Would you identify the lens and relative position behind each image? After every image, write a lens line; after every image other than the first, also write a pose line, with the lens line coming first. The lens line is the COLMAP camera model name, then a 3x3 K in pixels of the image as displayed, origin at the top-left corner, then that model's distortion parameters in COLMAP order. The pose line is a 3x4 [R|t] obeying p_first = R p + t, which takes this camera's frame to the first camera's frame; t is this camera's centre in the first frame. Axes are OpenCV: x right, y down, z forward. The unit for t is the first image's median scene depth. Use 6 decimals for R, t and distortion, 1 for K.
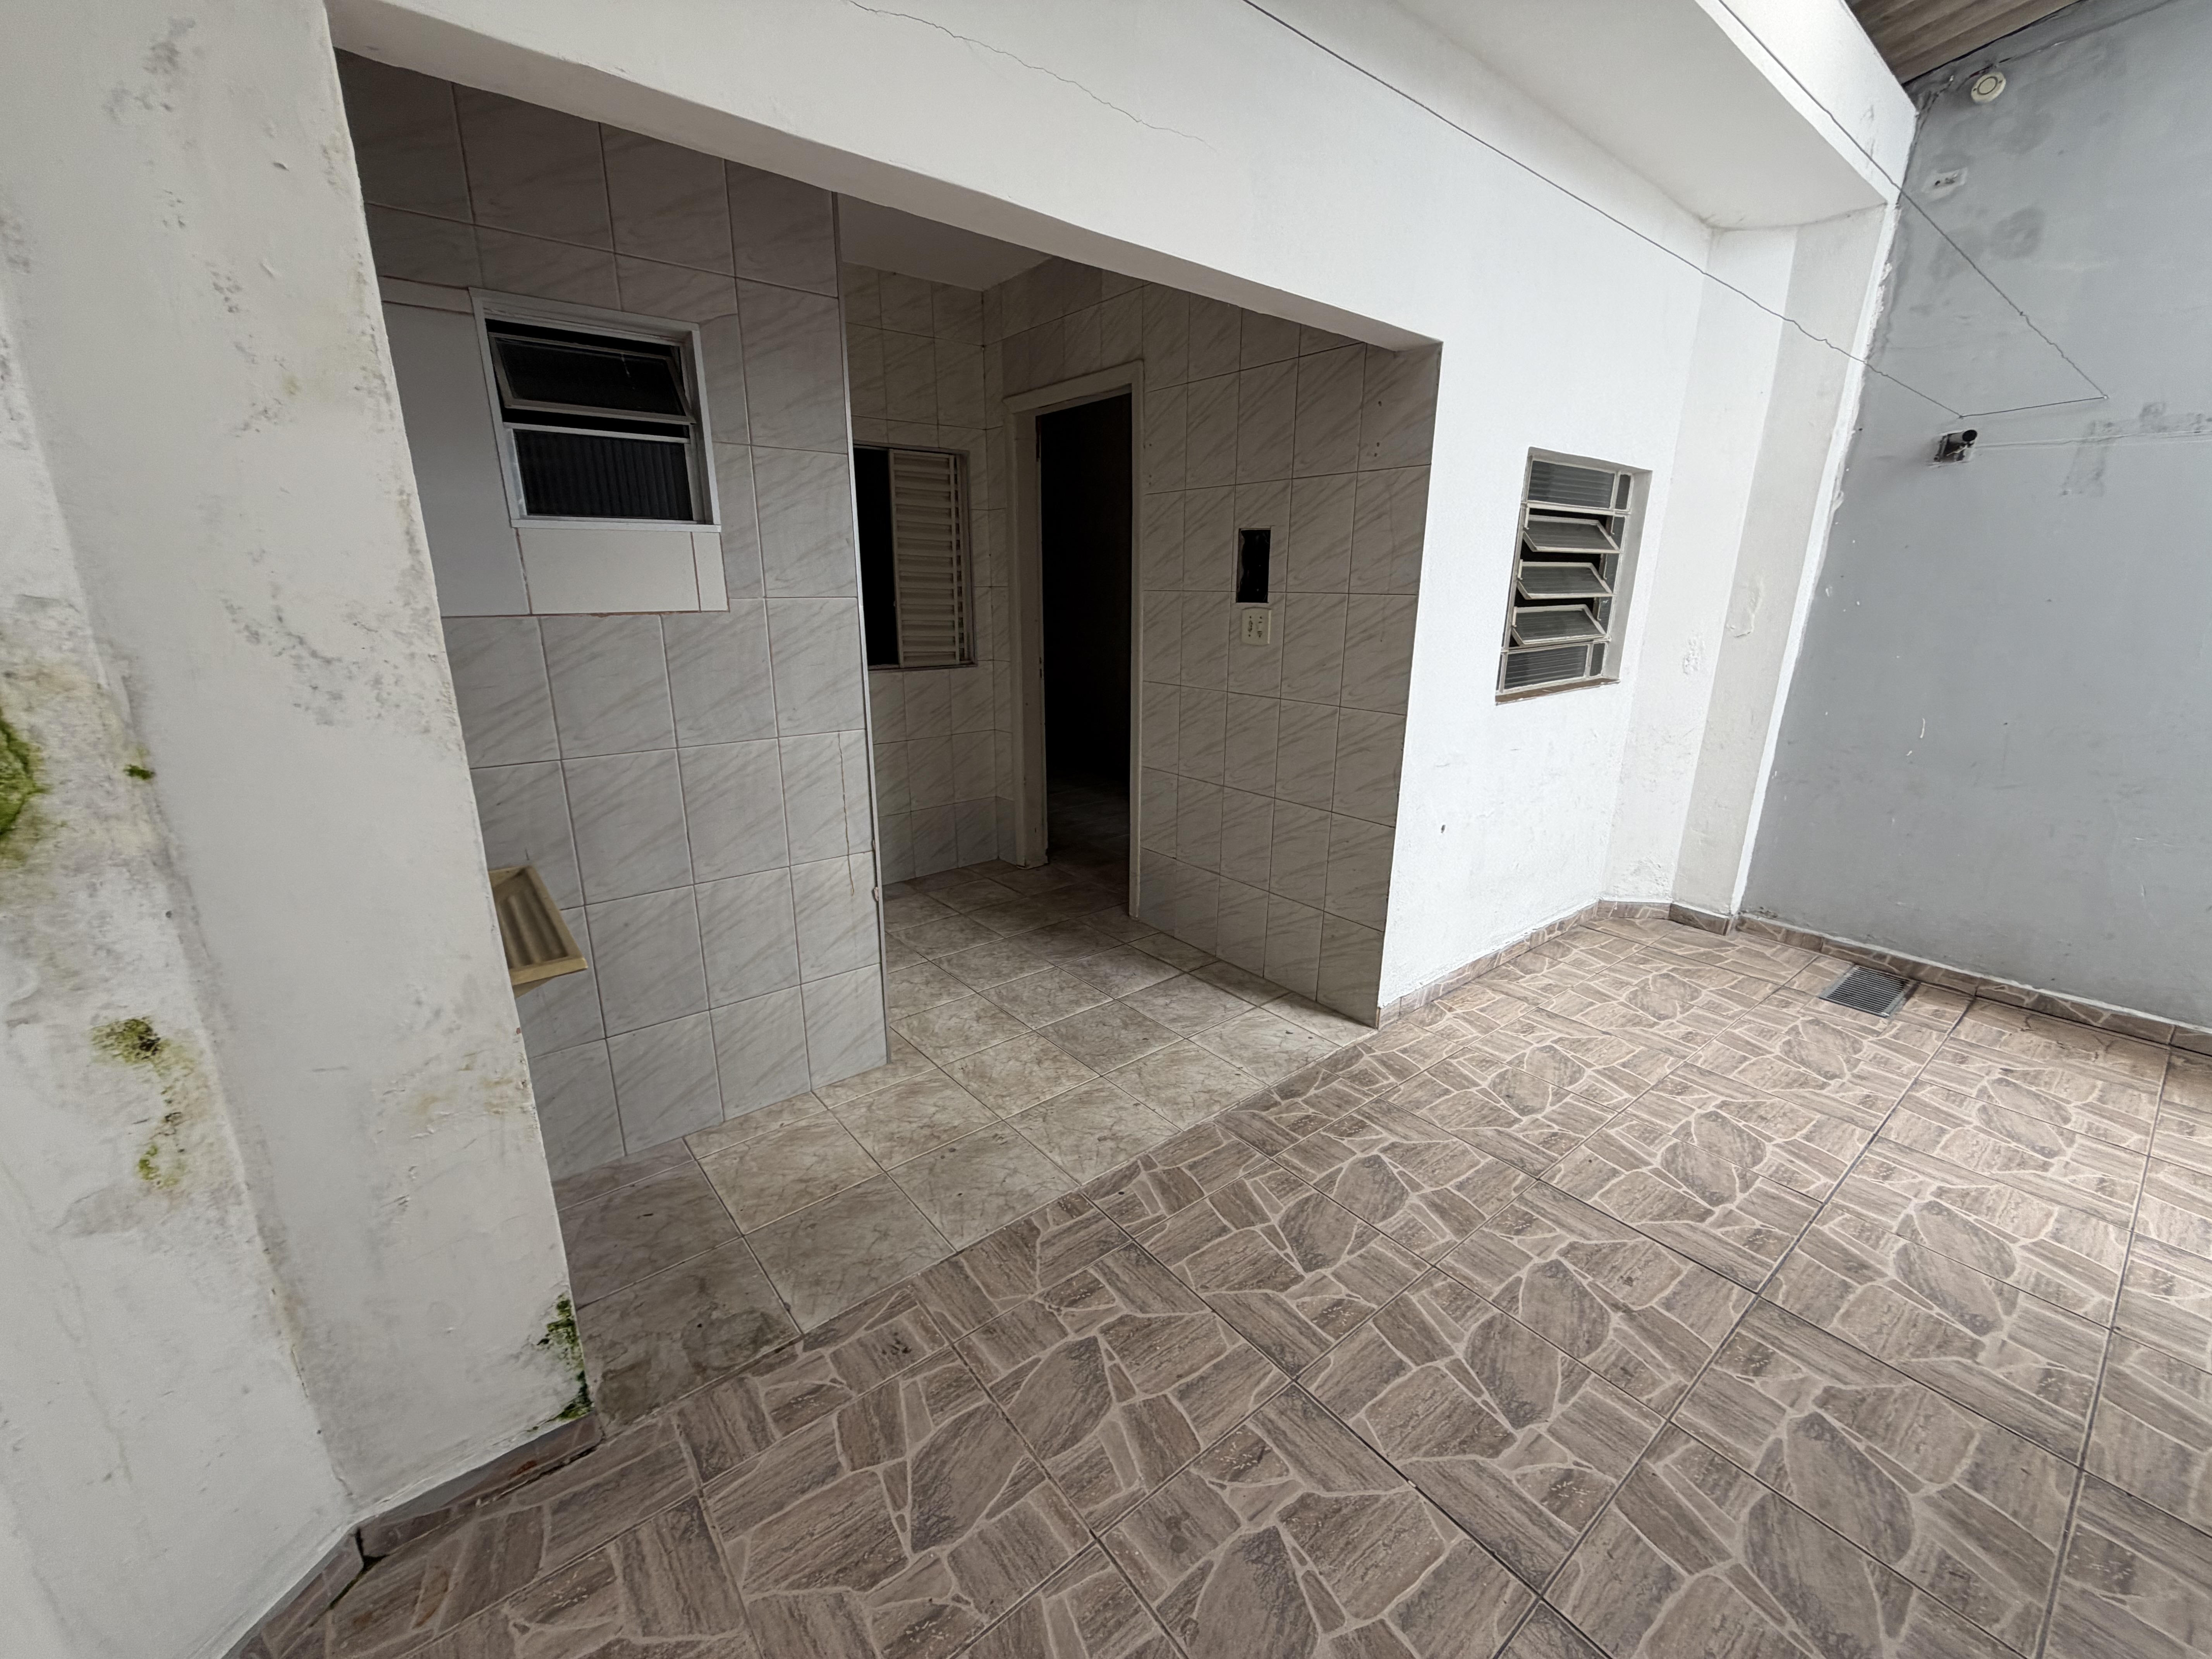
lens RADIAL K [[887.0, 0, 1092.5], [0, 887.0, 838.7], [0, 0, 1]] dist [0.000938, 0.000162]
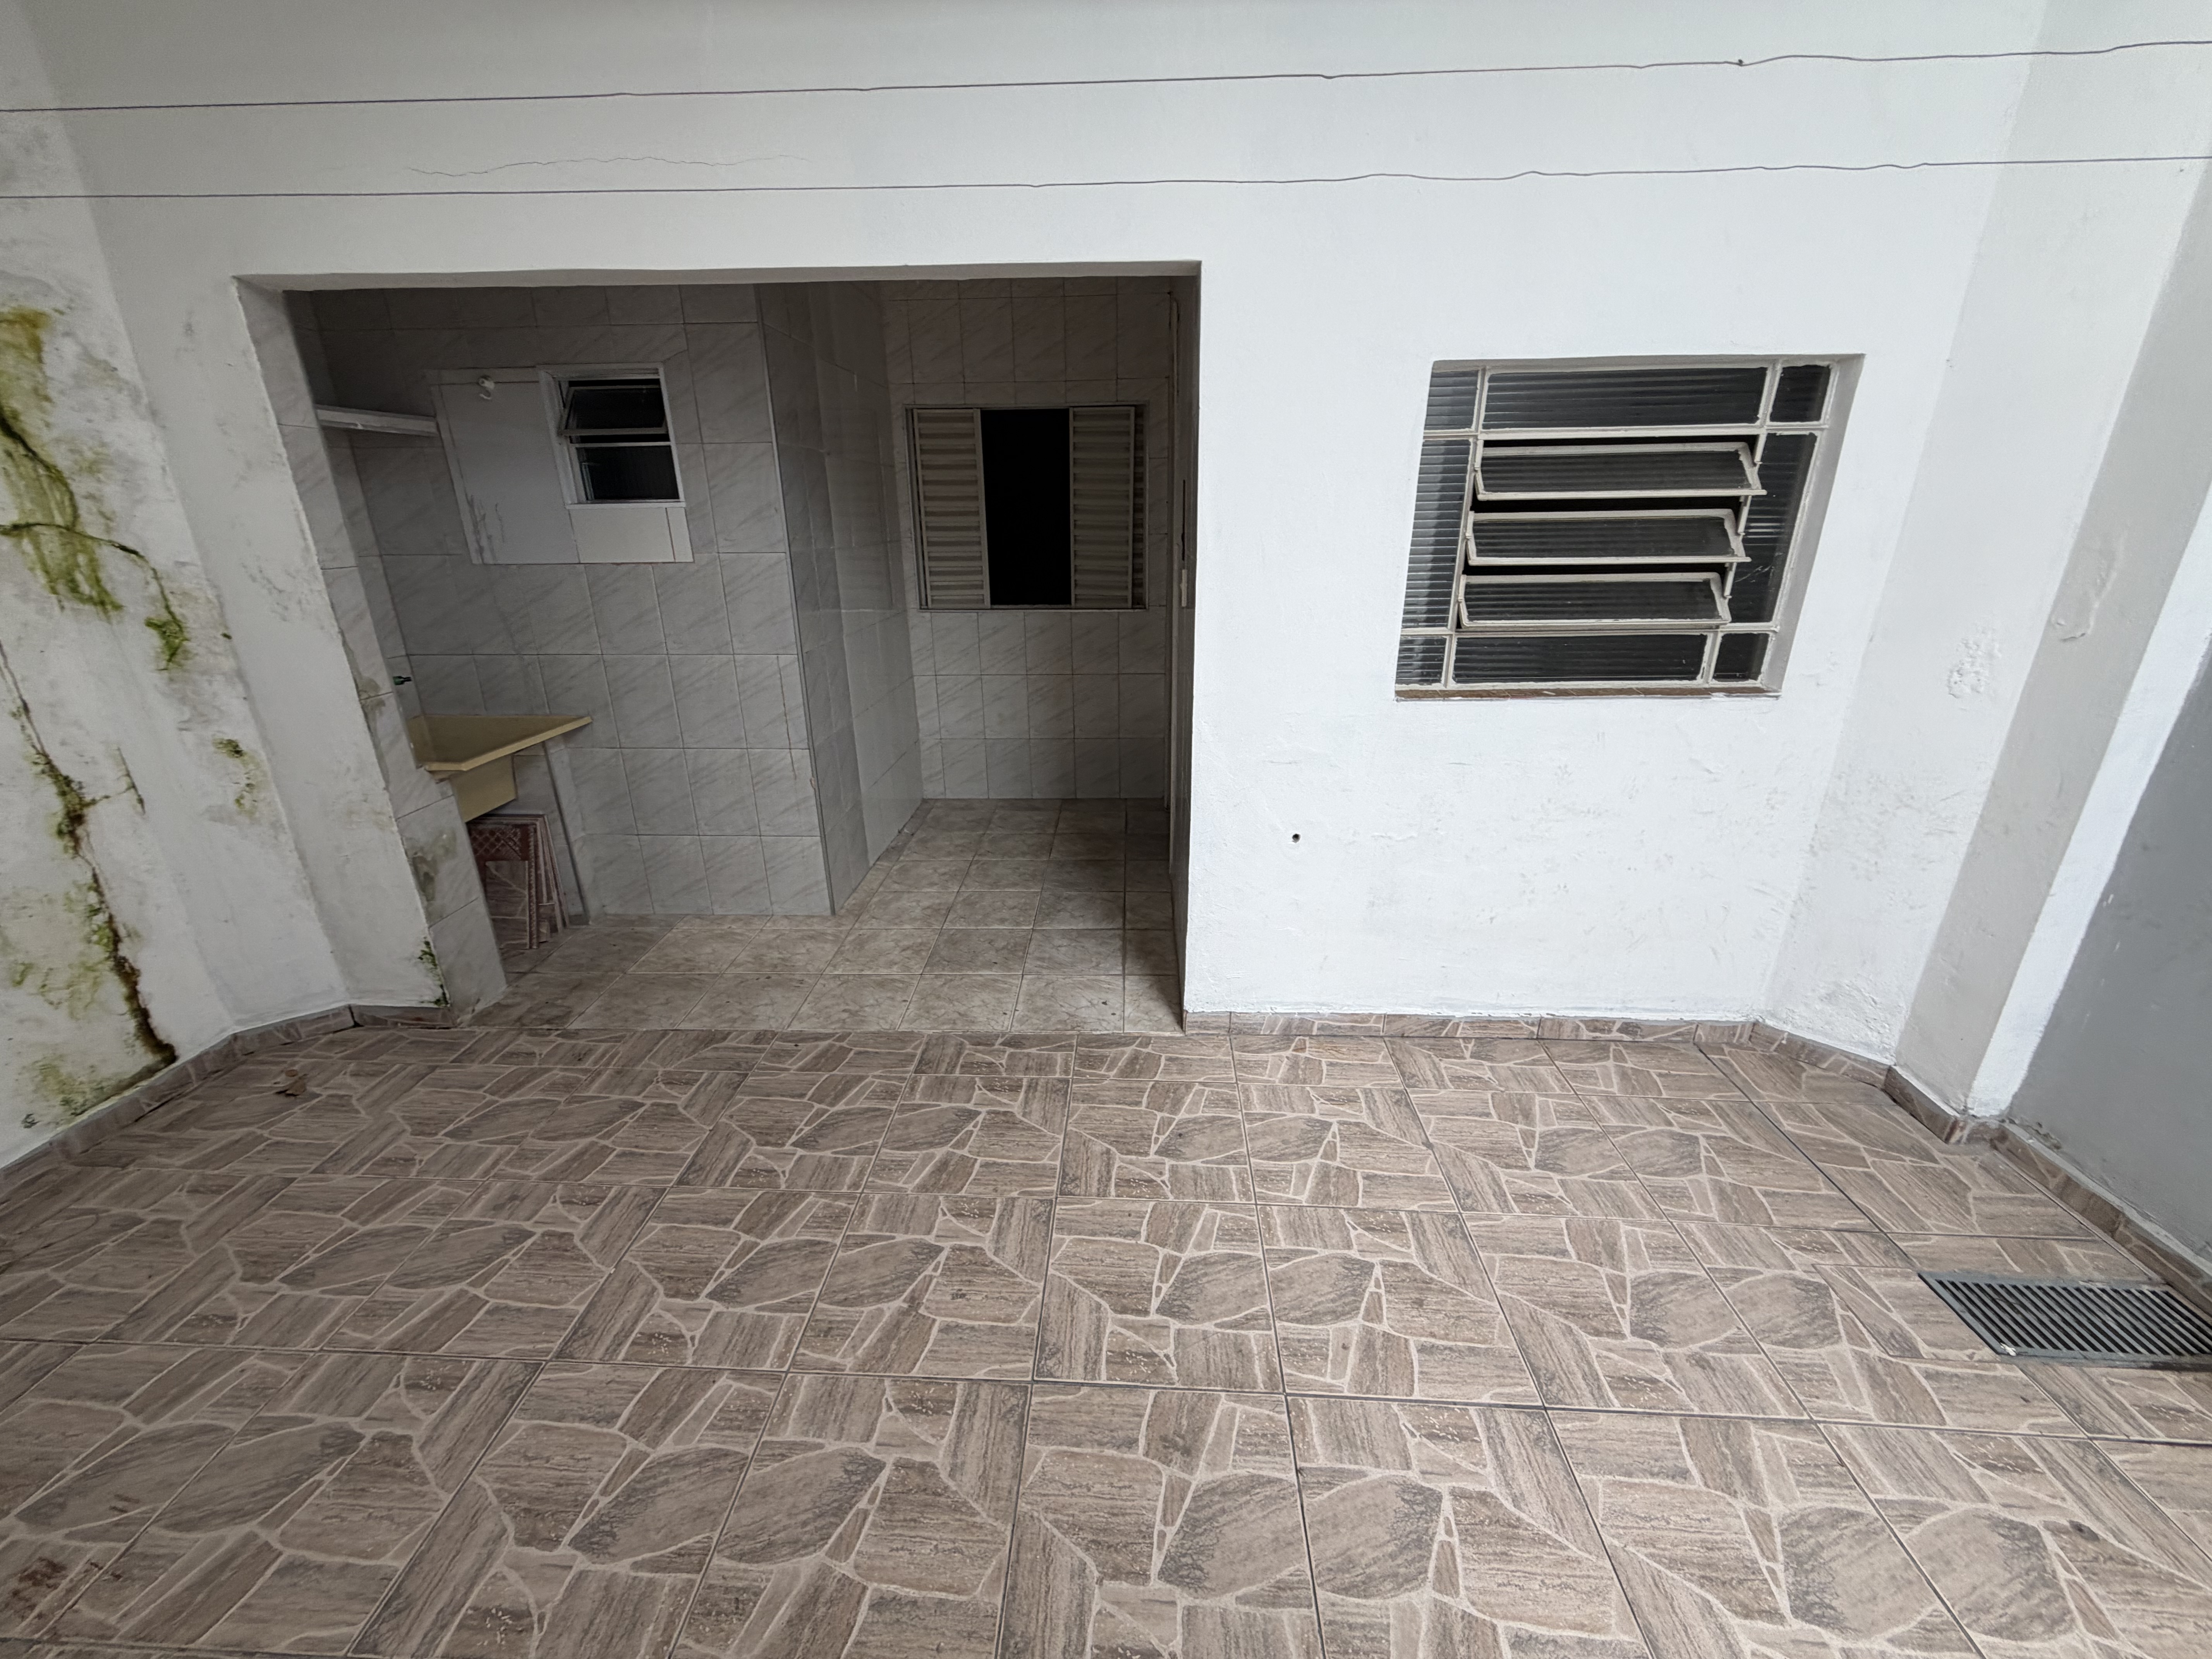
lens RADIAL K [[887.0, 0, 1102.3], [0, 887.0, 839.3], [0, 0, 1]] dist [0.000938, 0.000162]
pose [[0.751615, 0.220739, -0.621569, 0.915750], [-0.173128, 0.975322, 0.137018, -0.110457], [0.636475, 0.004627, 0.771283, 0.265333]]
